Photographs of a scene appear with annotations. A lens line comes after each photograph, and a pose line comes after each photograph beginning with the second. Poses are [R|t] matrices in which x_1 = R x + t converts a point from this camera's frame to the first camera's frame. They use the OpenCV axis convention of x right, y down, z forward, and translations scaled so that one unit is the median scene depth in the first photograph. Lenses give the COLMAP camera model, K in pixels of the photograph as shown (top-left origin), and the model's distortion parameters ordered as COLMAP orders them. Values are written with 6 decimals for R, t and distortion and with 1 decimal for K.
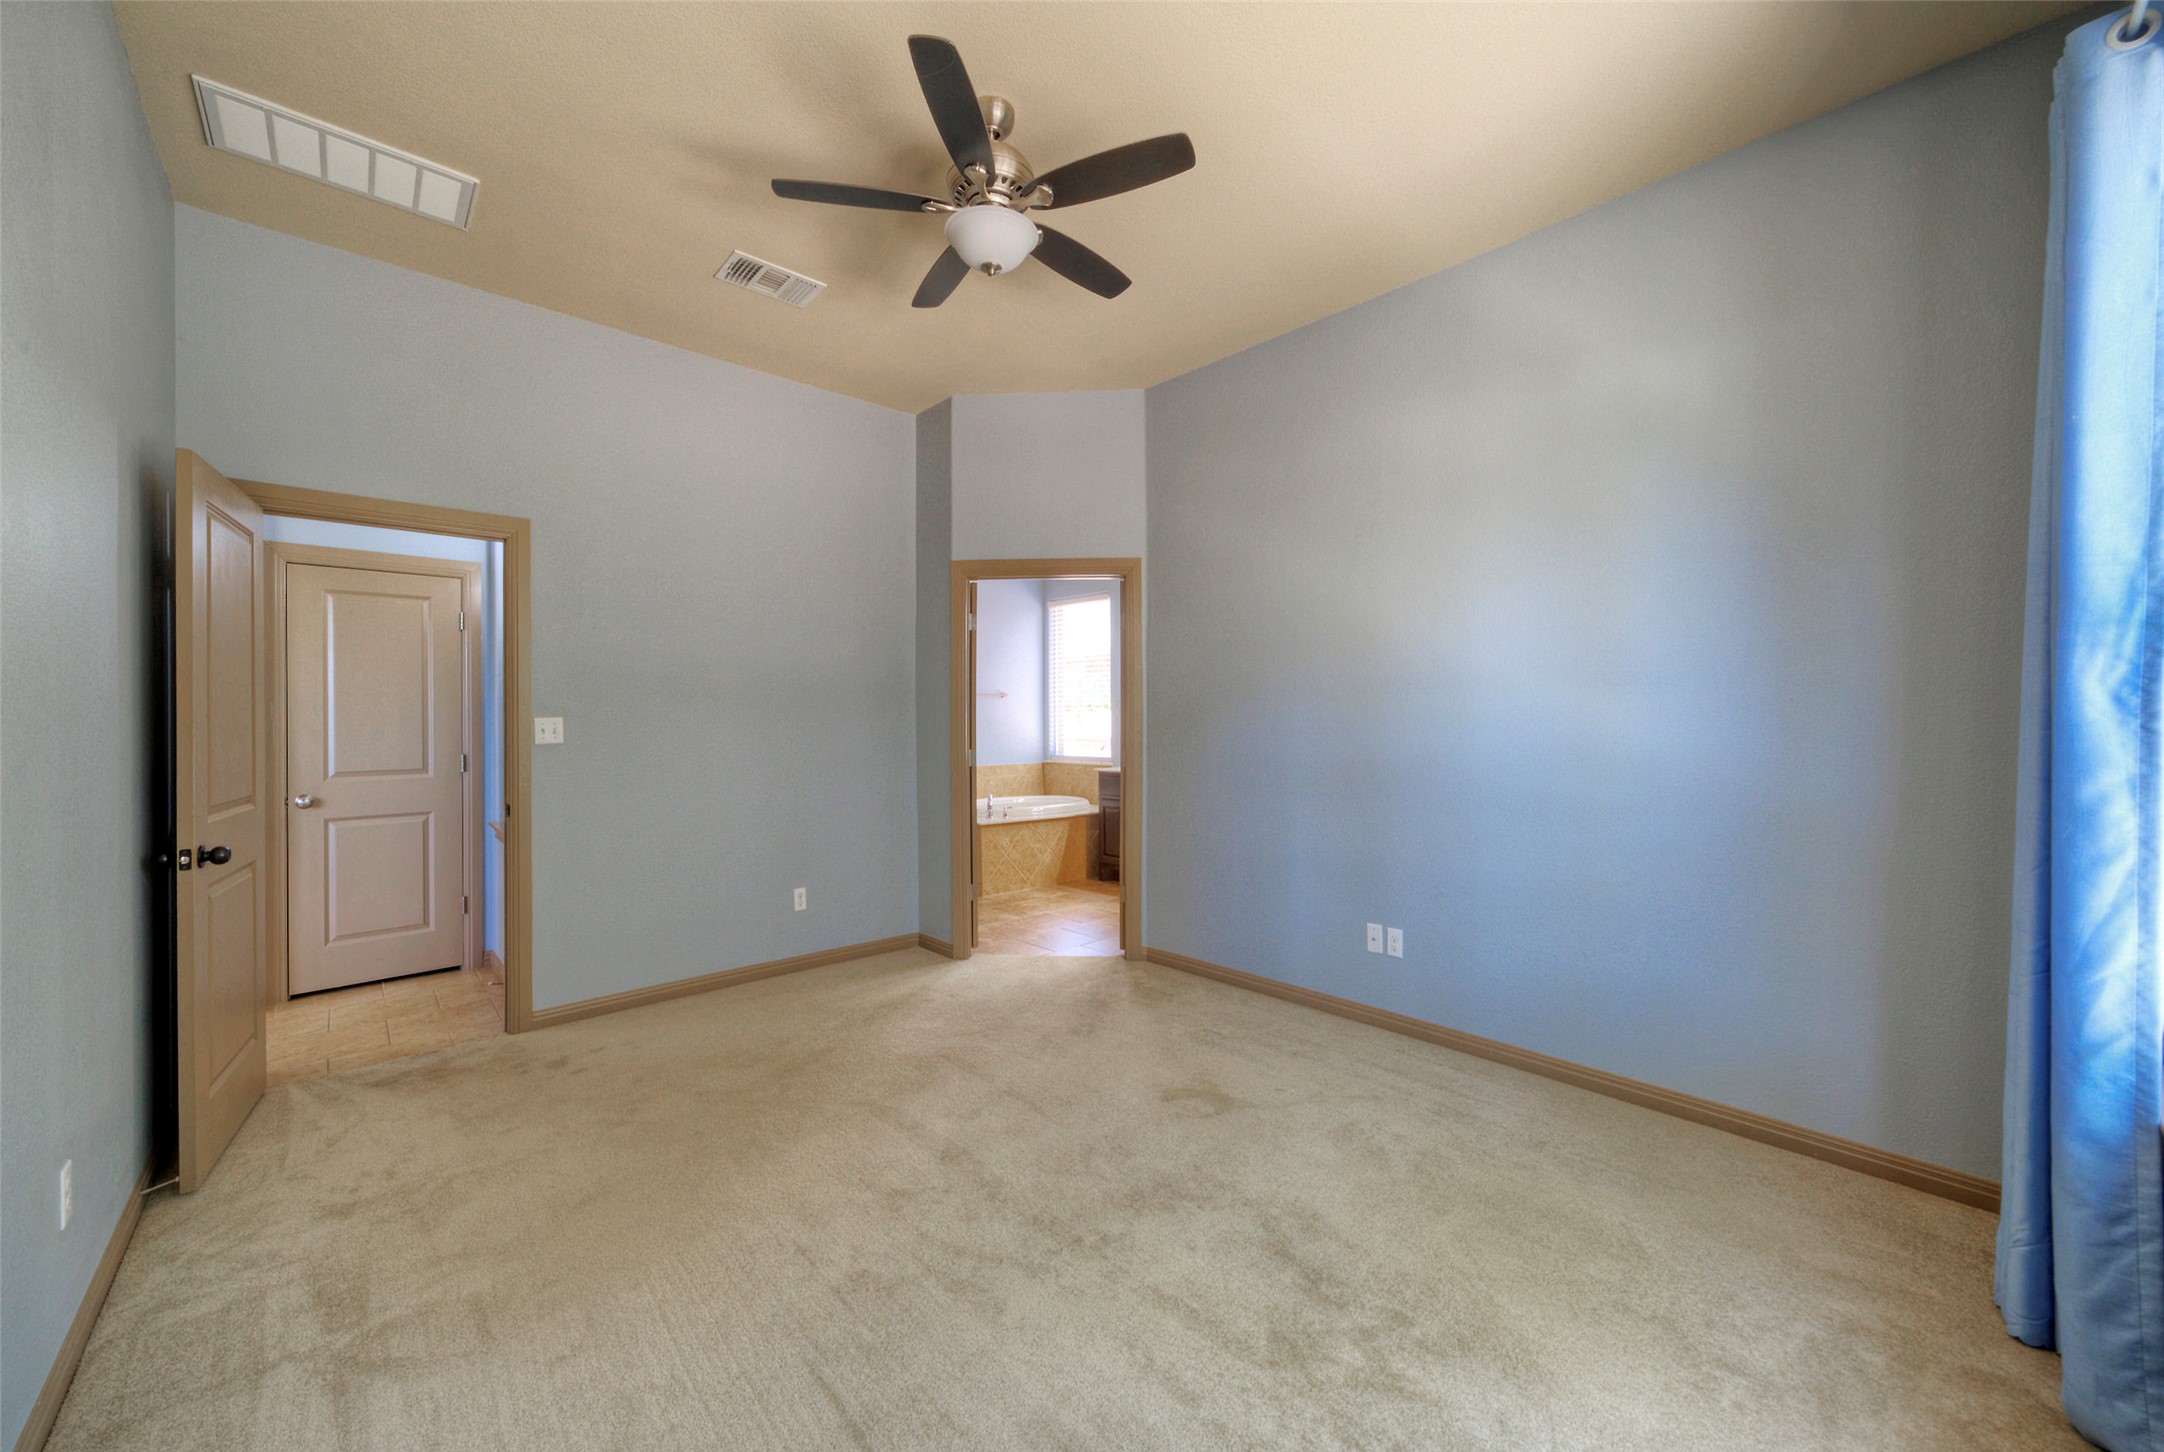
lens RADIAL K [[796.4, 0, 1081.8], [0, 796.4, 726.4], [0, 0, 1]] dist [-0.003021, 0.002090]
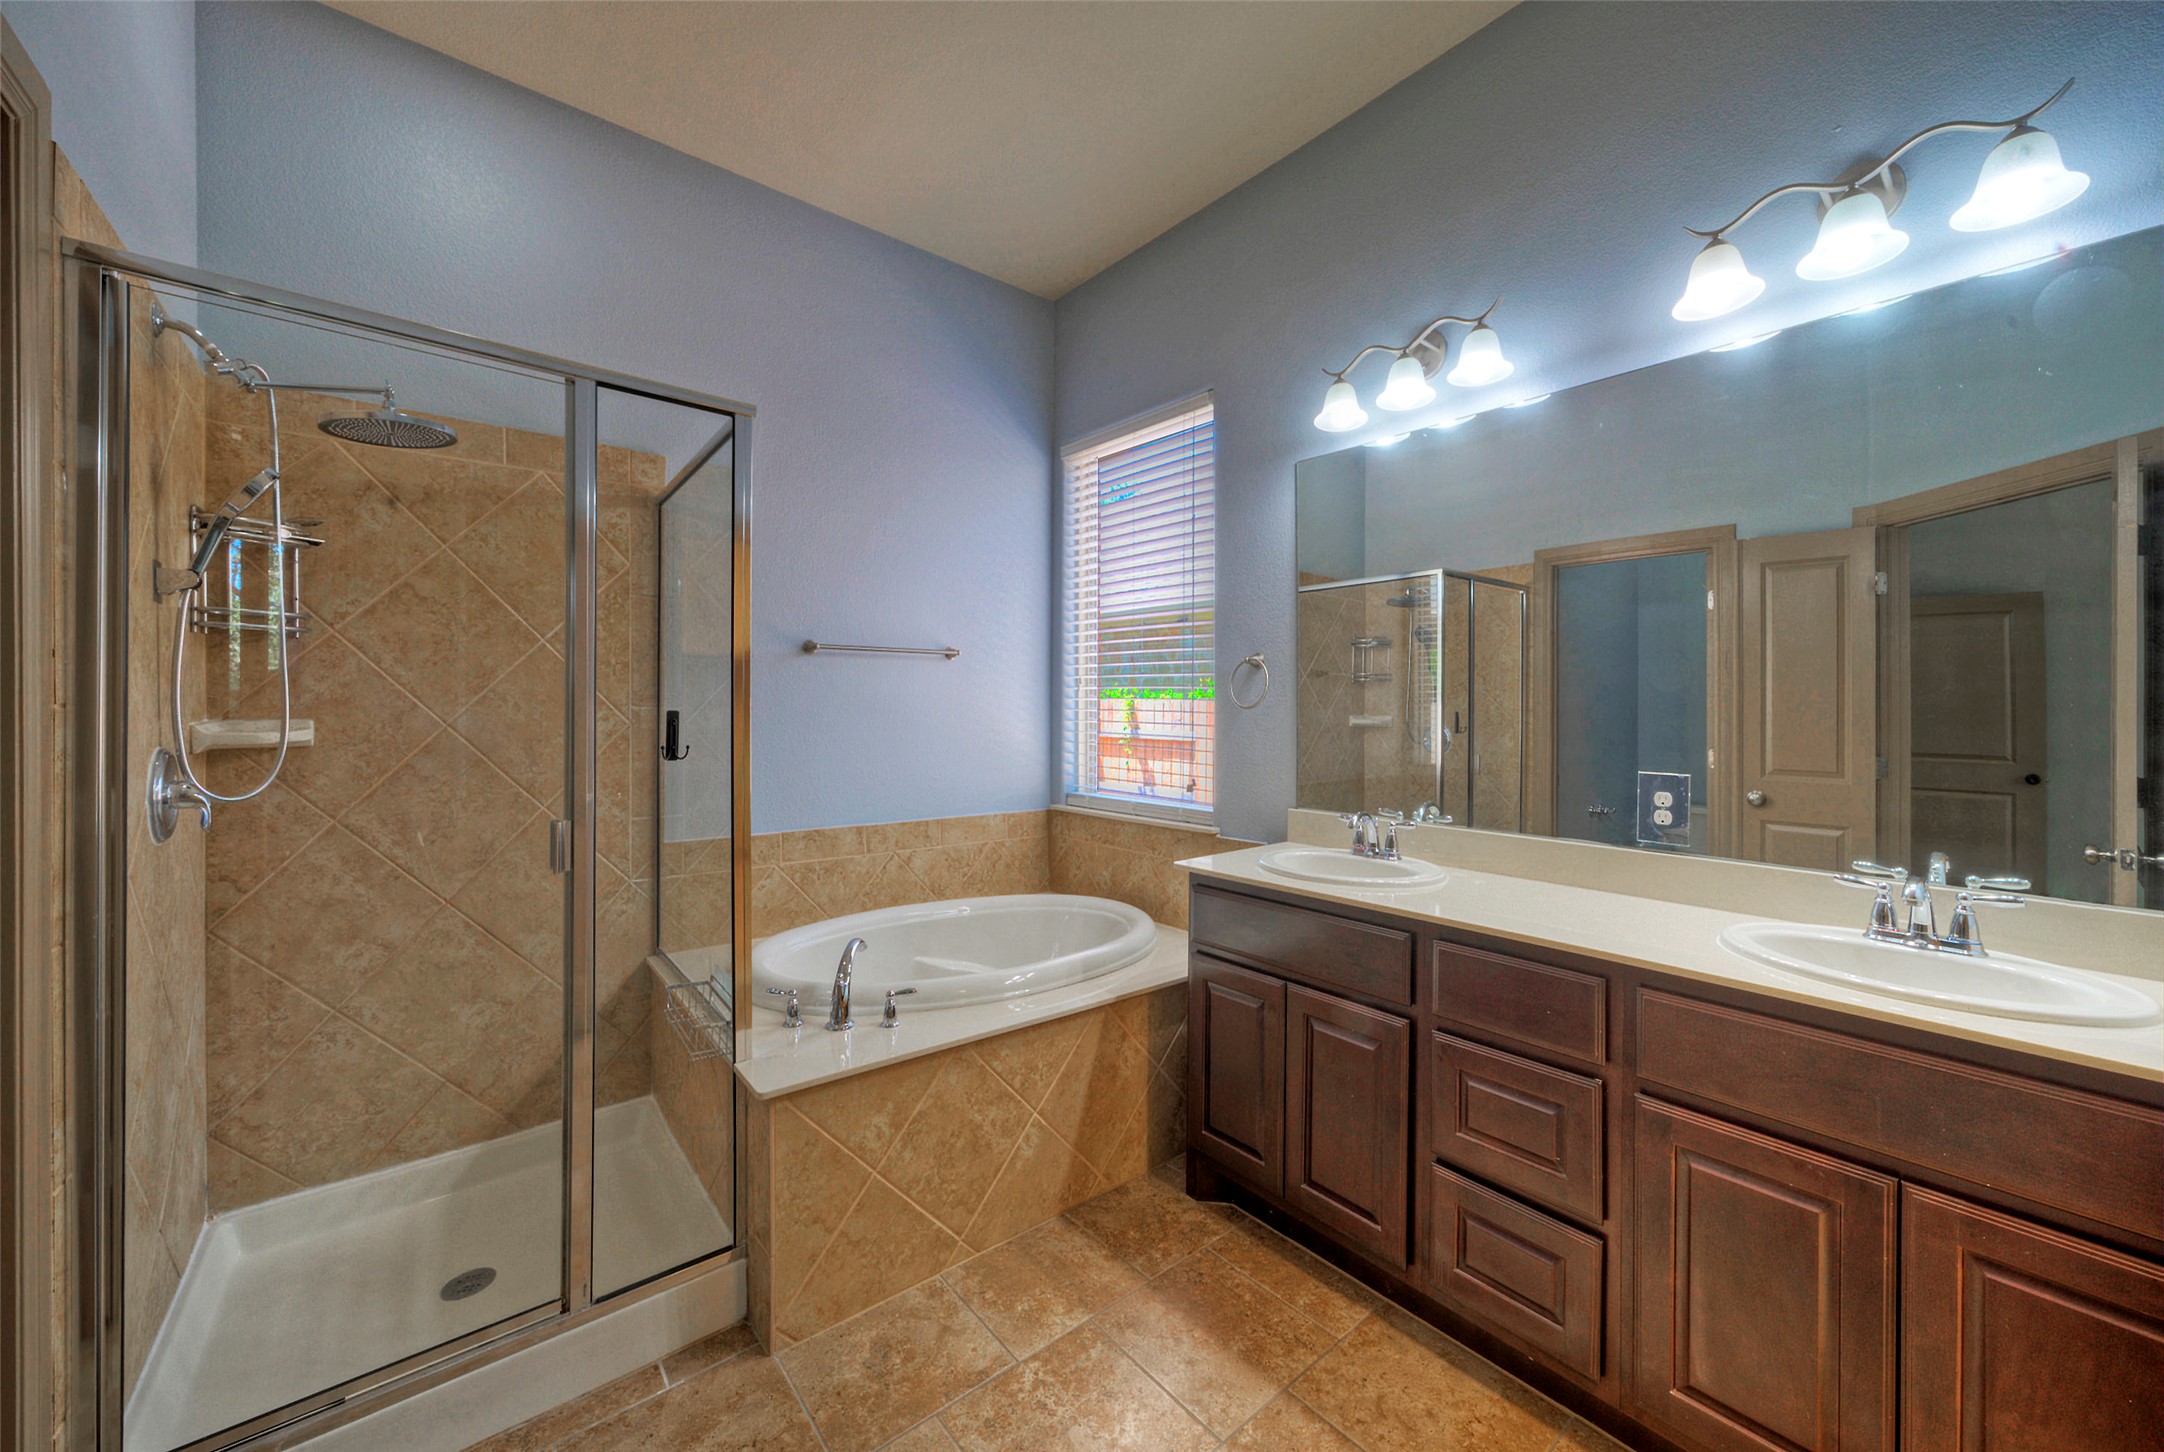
lens RADIAL K [[796.4, 0, 1080.7], [0, 796.4, 712.0], [0, 0, 1]] dist [-0.003021, 0.002090]
pose [[0.997297, 0.004726, -0.073317, 0.000644], [-0.004873, 0.999986, -0.001829, -0.008523], [0.073307, 0.002181, 0.997307, 0.688513]]
